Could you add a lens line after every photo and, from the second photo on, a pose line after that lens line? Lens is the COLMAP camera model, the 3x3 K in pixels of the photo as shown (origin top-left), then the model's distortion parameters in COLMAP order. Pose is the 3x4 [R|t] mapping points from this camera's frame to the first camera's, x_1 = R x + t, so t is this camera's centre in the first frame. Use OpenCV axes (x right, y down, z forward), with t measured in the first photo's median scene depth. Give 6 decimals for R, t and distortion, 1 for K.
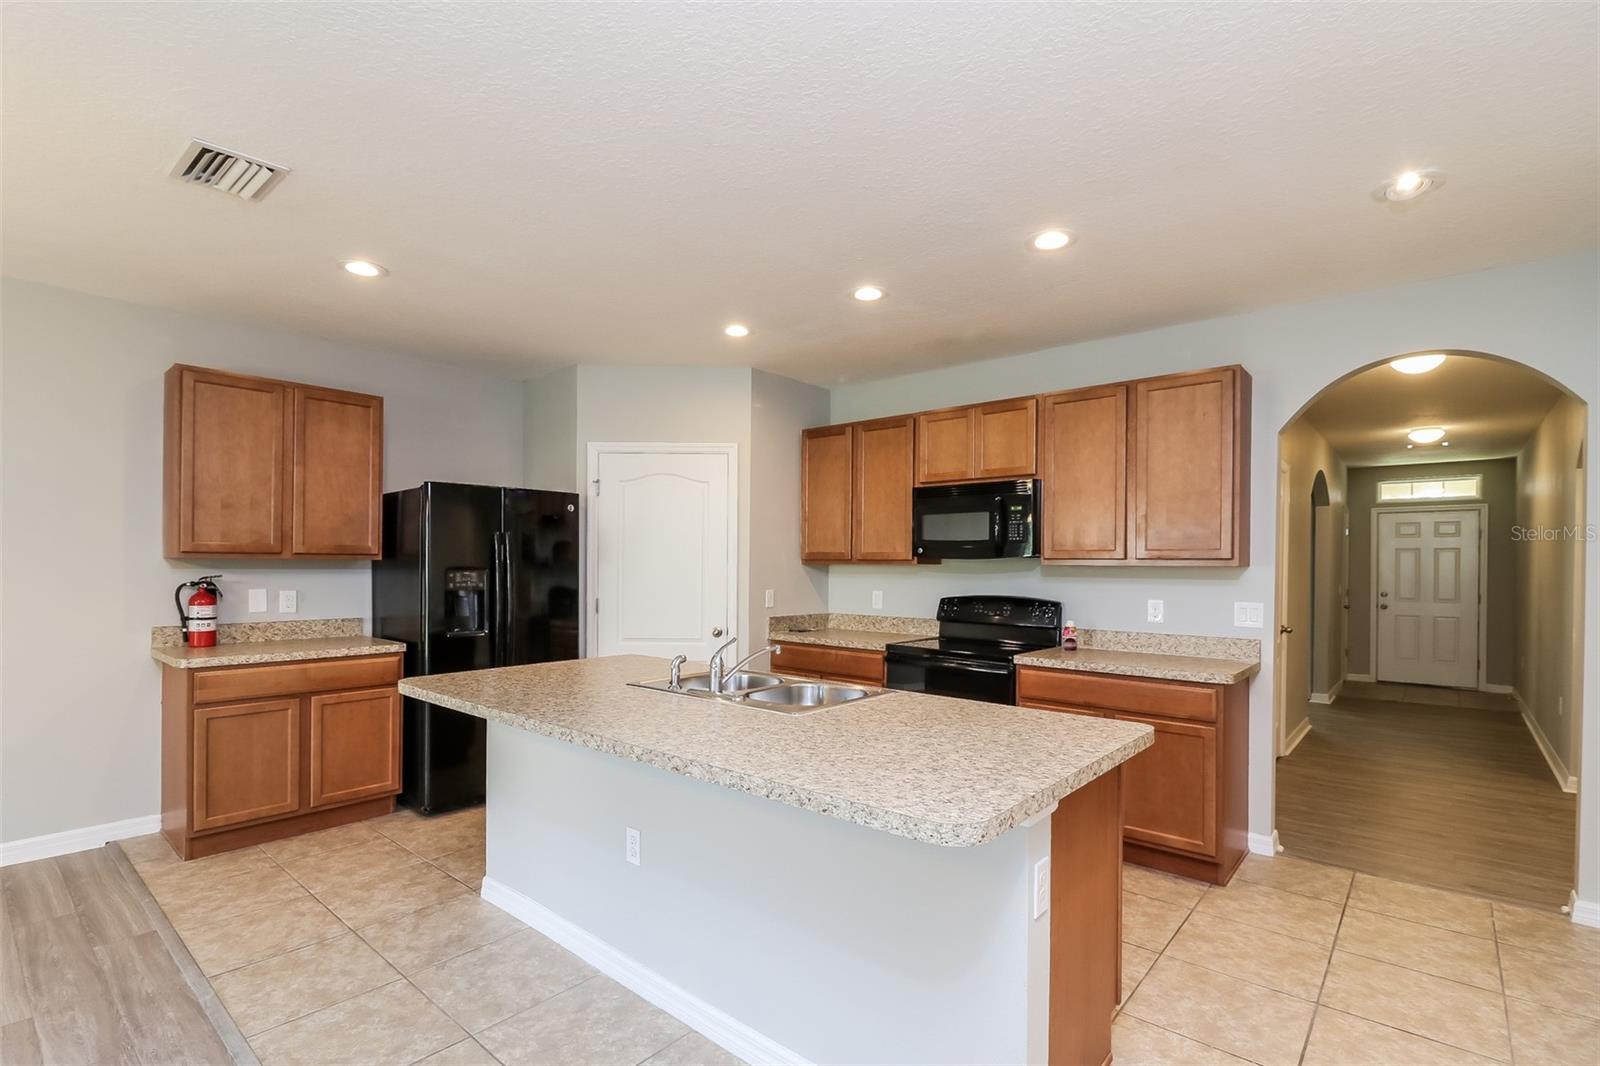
lens RADIAL K [[736.8, 0, 799.5], [0, 736.8, 567.5], [0, 0, 1]] dist [-0.005405, -0.000808]
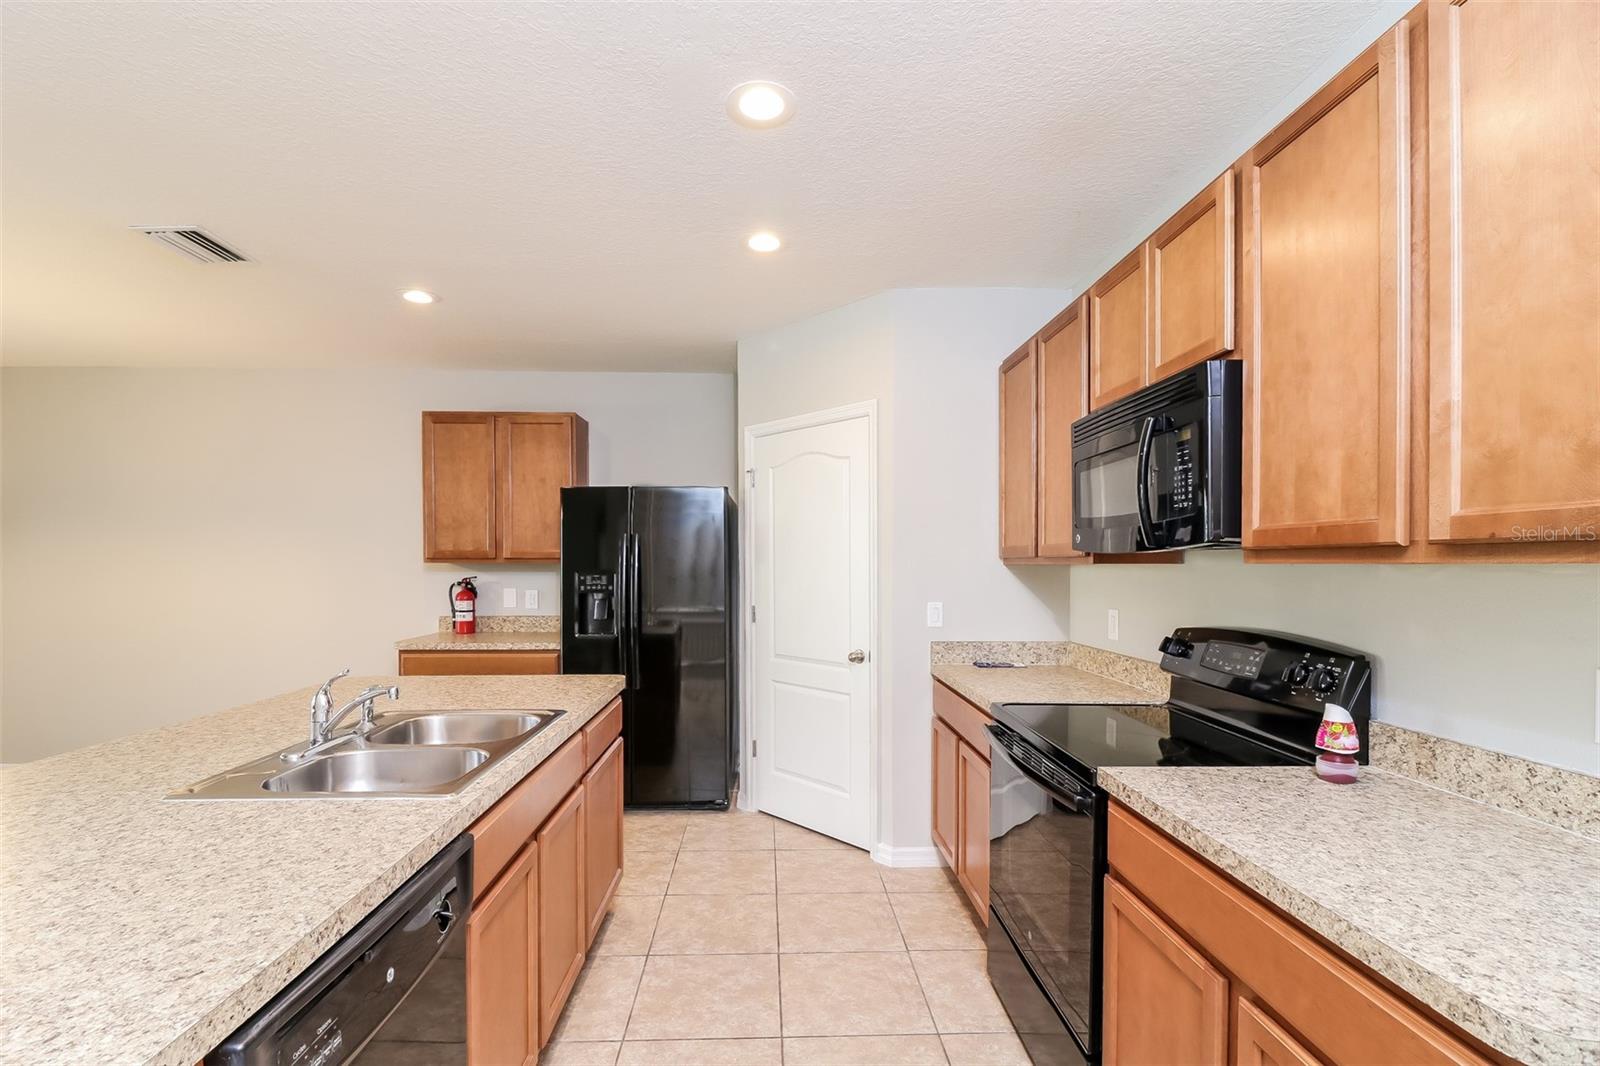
lens RADIAL K [[736.8, 0, 760.4], [0, 736.8, 558.8], [0, 0, 1]] dist [-0.005405, -0.000808]
pose [[0.670185, -0.012579, -0.742088, 0.455318], [0.001529, 0.999878, -0.015569, 0.000318], [0.742193, 0.009299, 0.670122, 0.517522]]
